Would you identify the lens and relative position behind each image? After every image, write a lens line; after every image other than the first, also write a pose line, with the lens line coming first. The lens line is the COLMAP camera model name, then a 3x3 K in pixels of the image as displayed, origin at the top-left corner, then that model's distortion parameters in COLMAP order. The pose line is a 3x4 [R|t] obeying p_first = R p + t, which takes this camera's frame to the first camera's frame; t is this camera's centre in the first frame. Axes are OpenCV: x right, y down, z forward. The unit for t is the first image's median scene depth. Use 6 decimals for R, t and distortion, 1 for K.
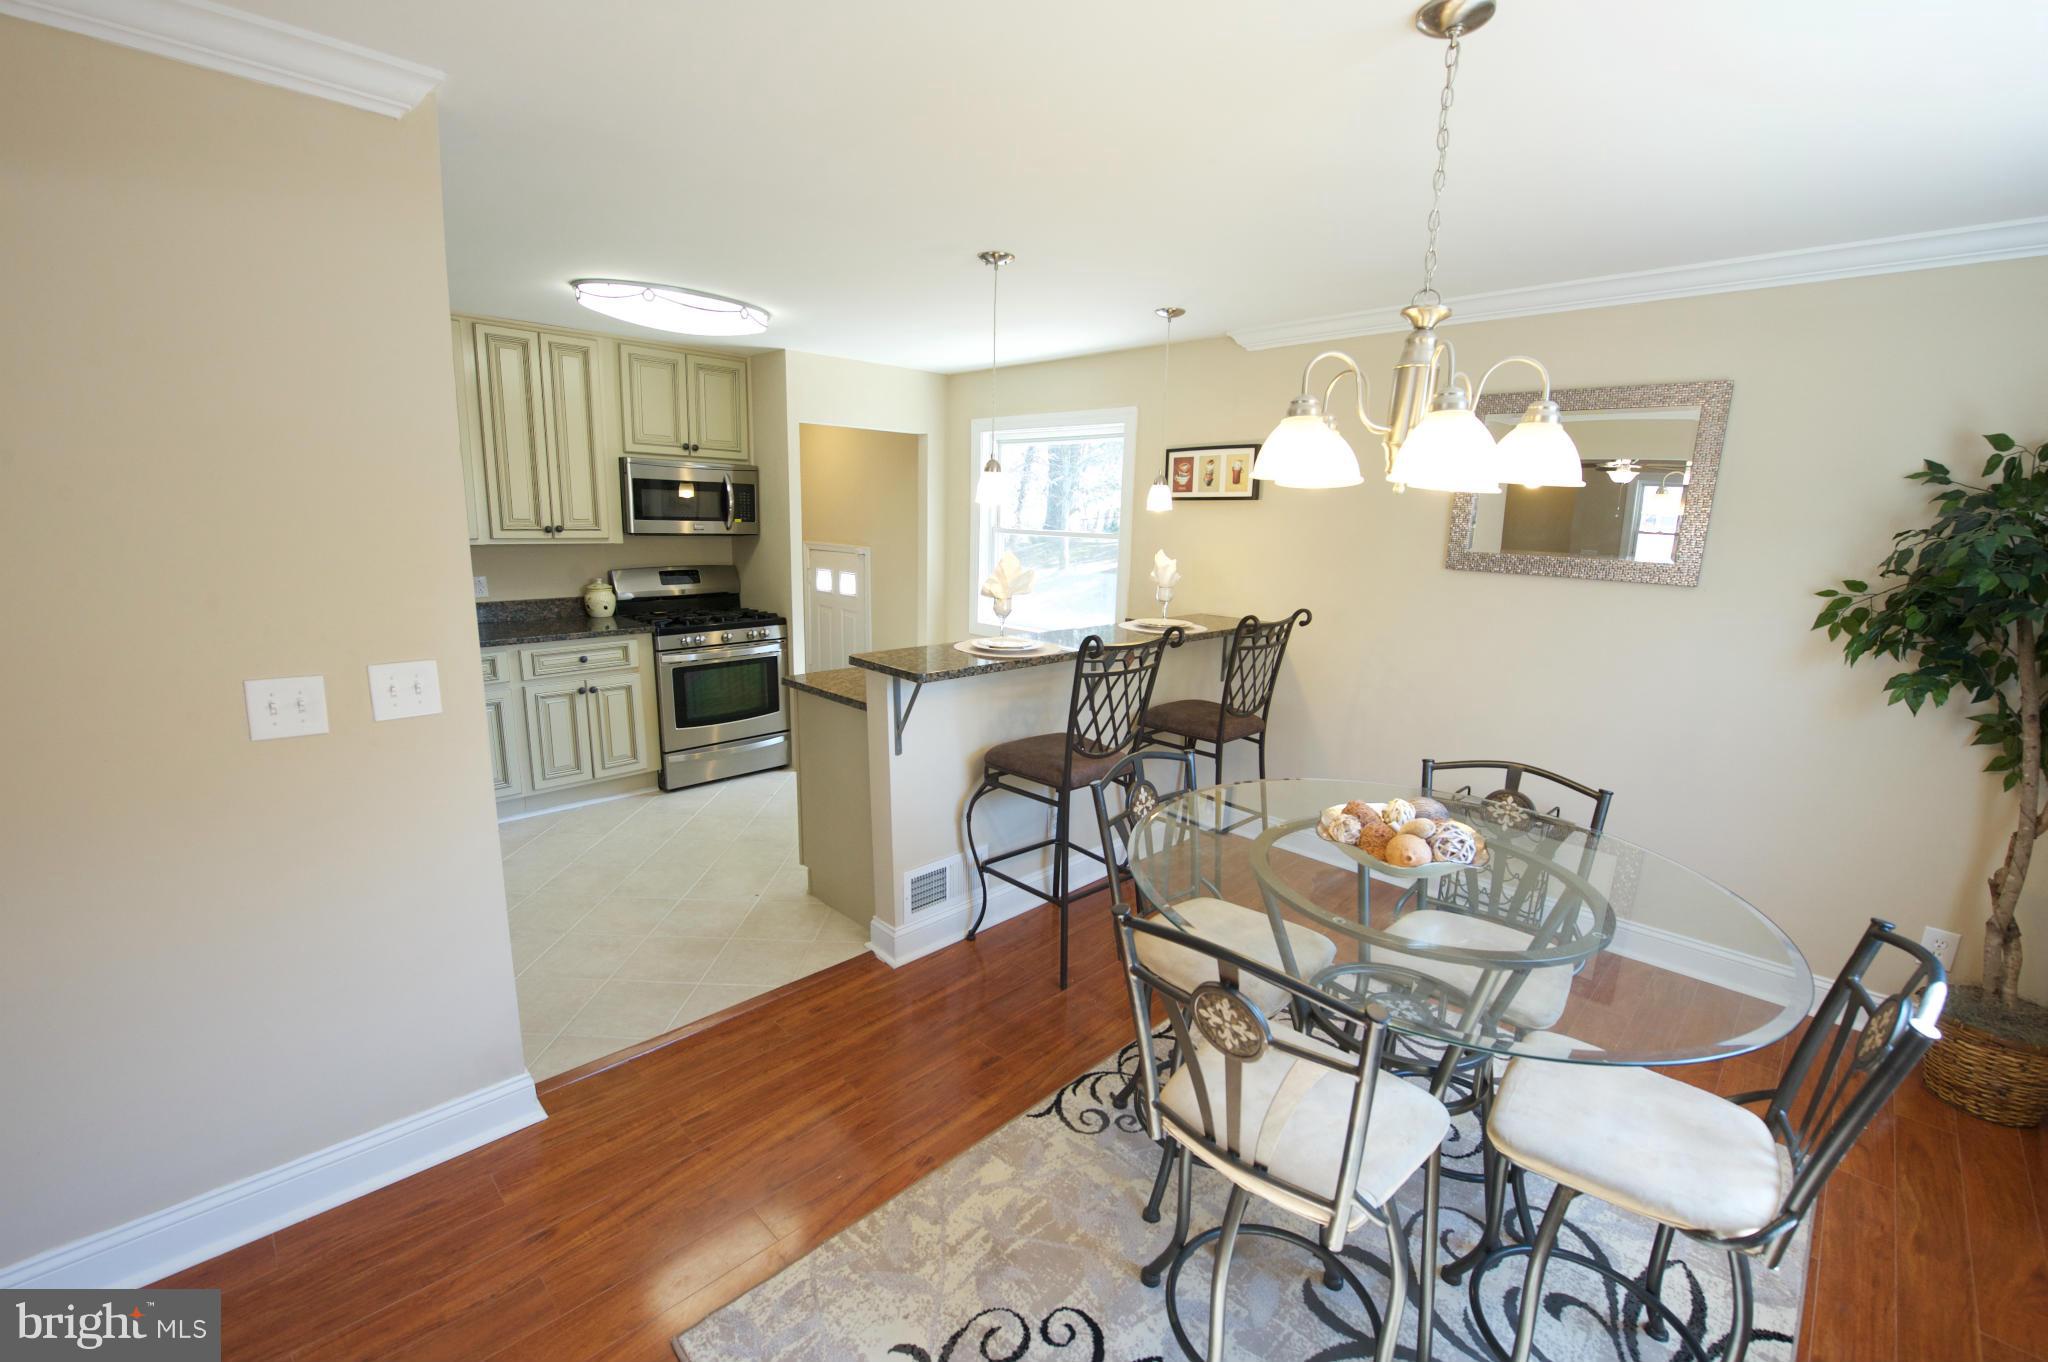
lens RADIAL K [[837.8, 0, 1028.8], [0, 837.8, 679.8], [0, 0, 1]] dist [-0.013356, -0.003648]
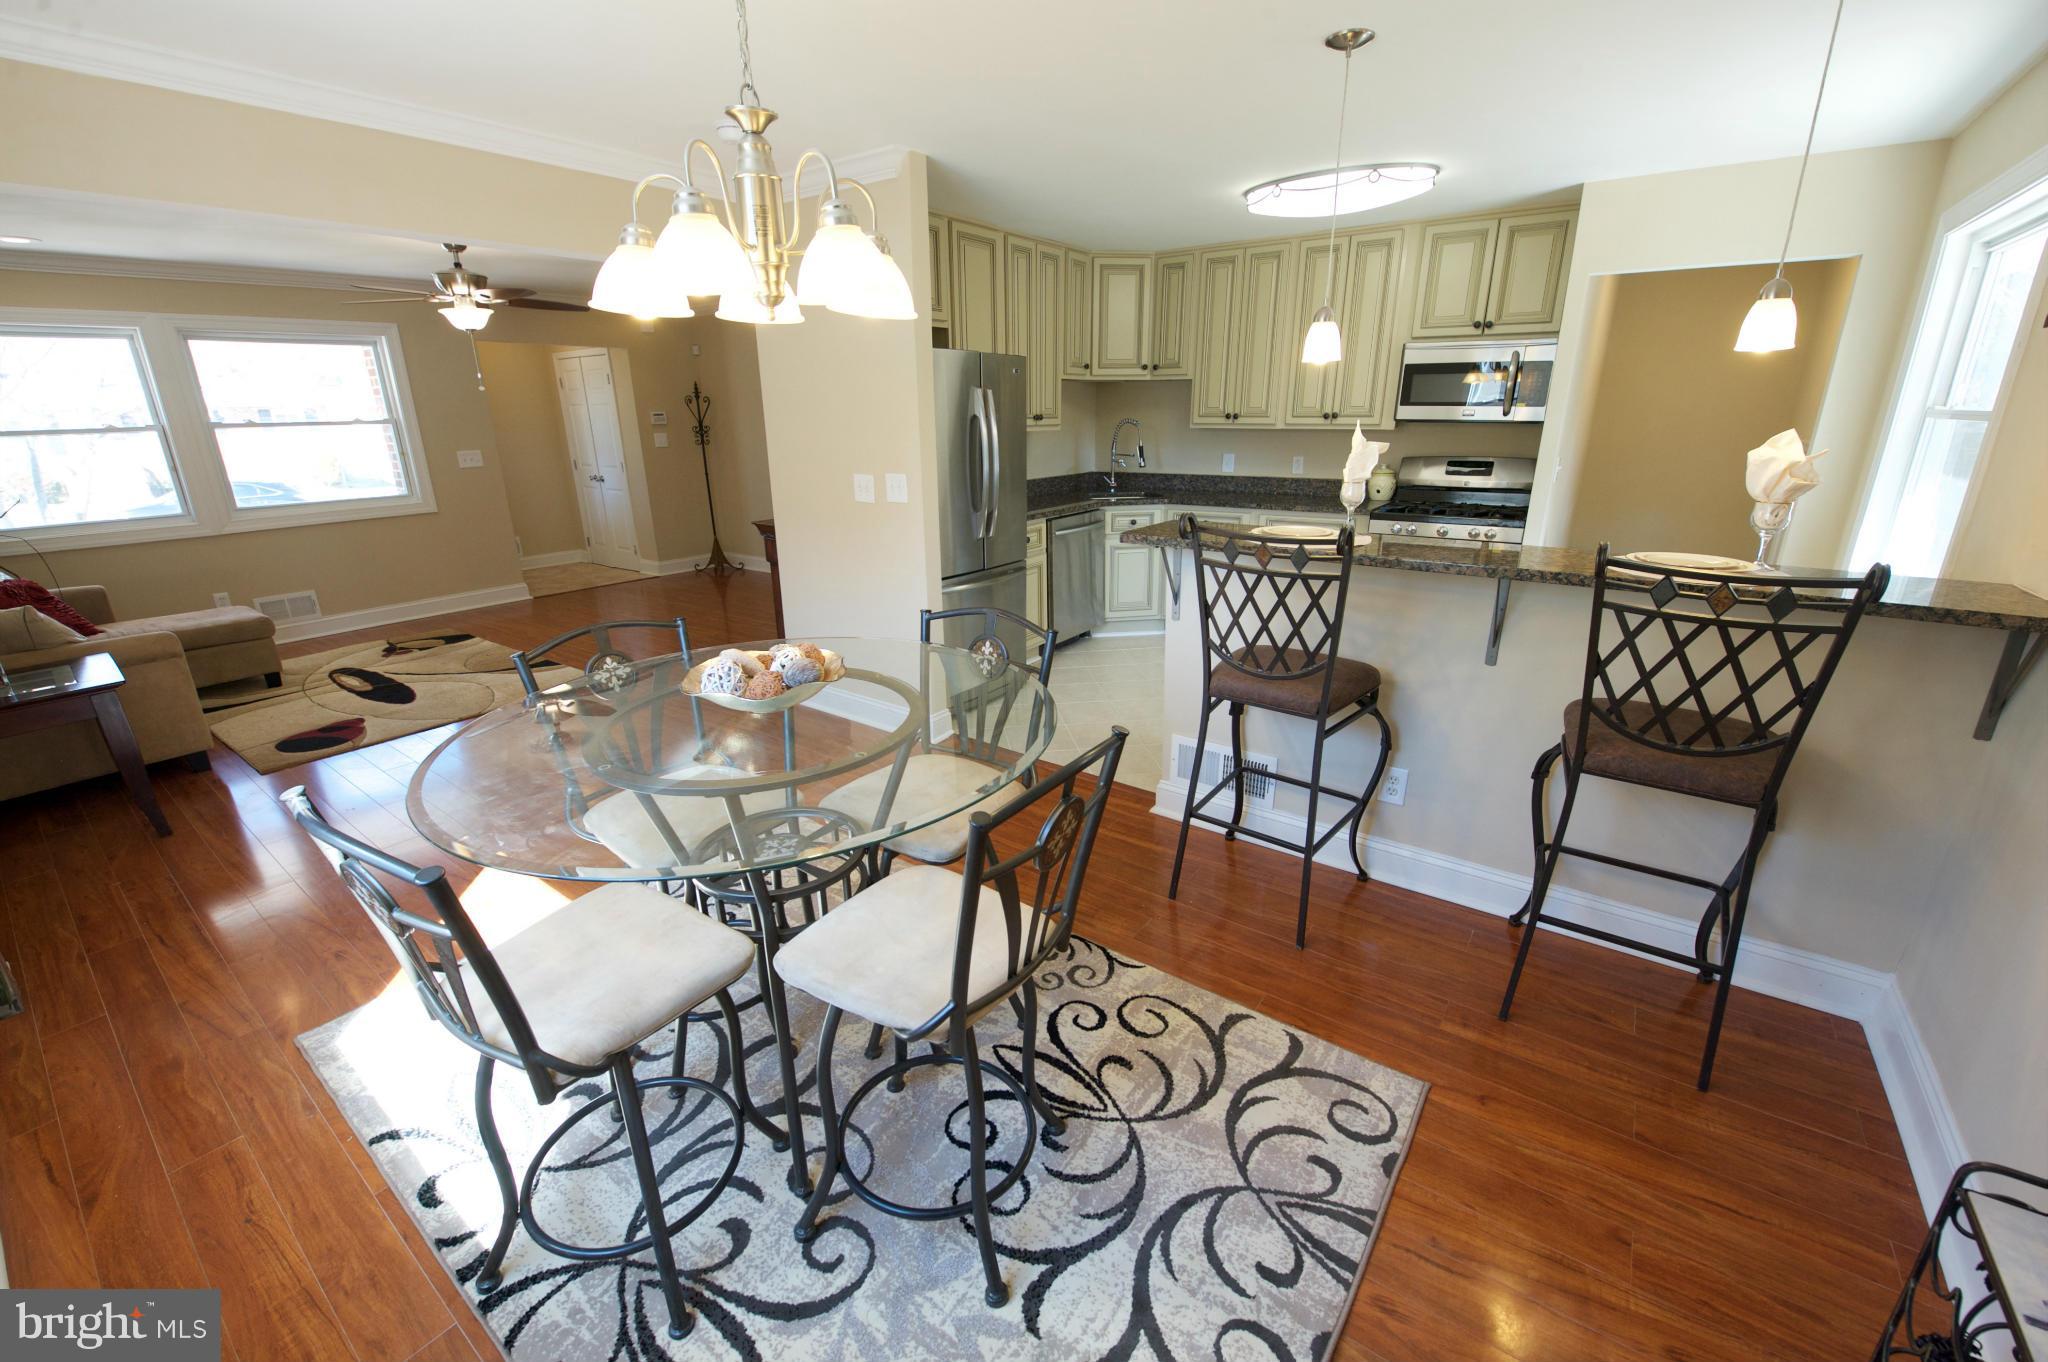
lens RADIAL K [[813.2, 0, 1025.7], [0, 813.2, 690.5], [0, 0, 1]] dist [-0.018273, -0.001607]
pose [[0.158289, 0.294714, -0.942384, 0.778491], [-0.180680, 0.946947, 0.265793, -0.062073], [0.970721, 0.128198, 0.203140, 0.603605]]
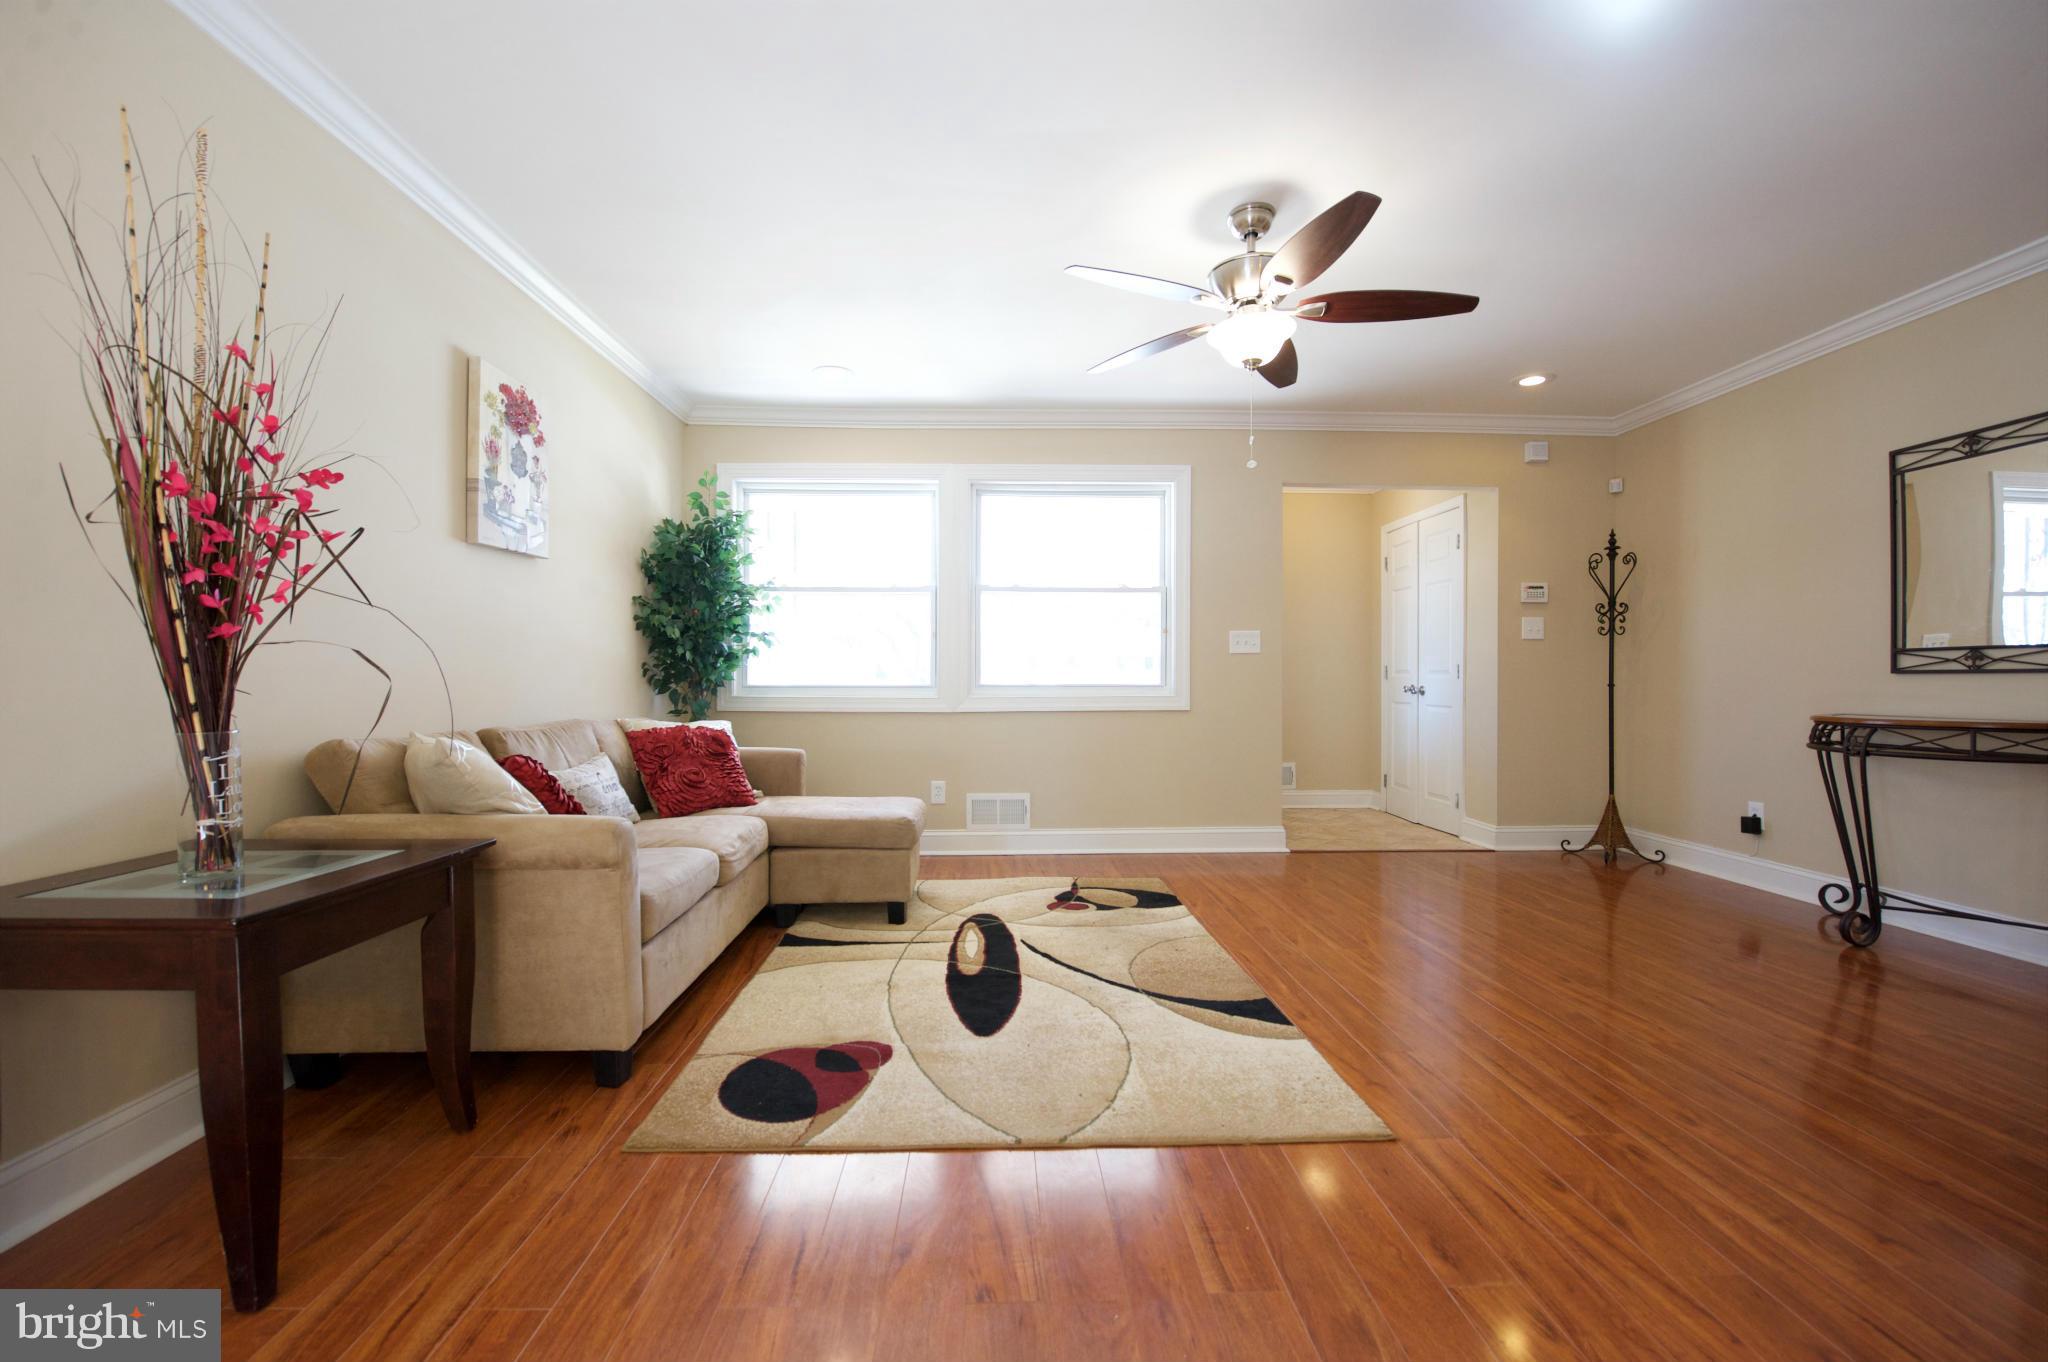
lens RADIAL K [[837.8, 0, 1014.5], [0, 837.8, 671.8], [0, 0, 1]] dist [-0.013356, -0.003648]
pose [[-0.679870, -0.028706, -0.732770, -0.272277], [-0.162381, 0.980322, 0.112255, 0.150856], [0.715128, 0.195307, -0.671153, 0.259767]]
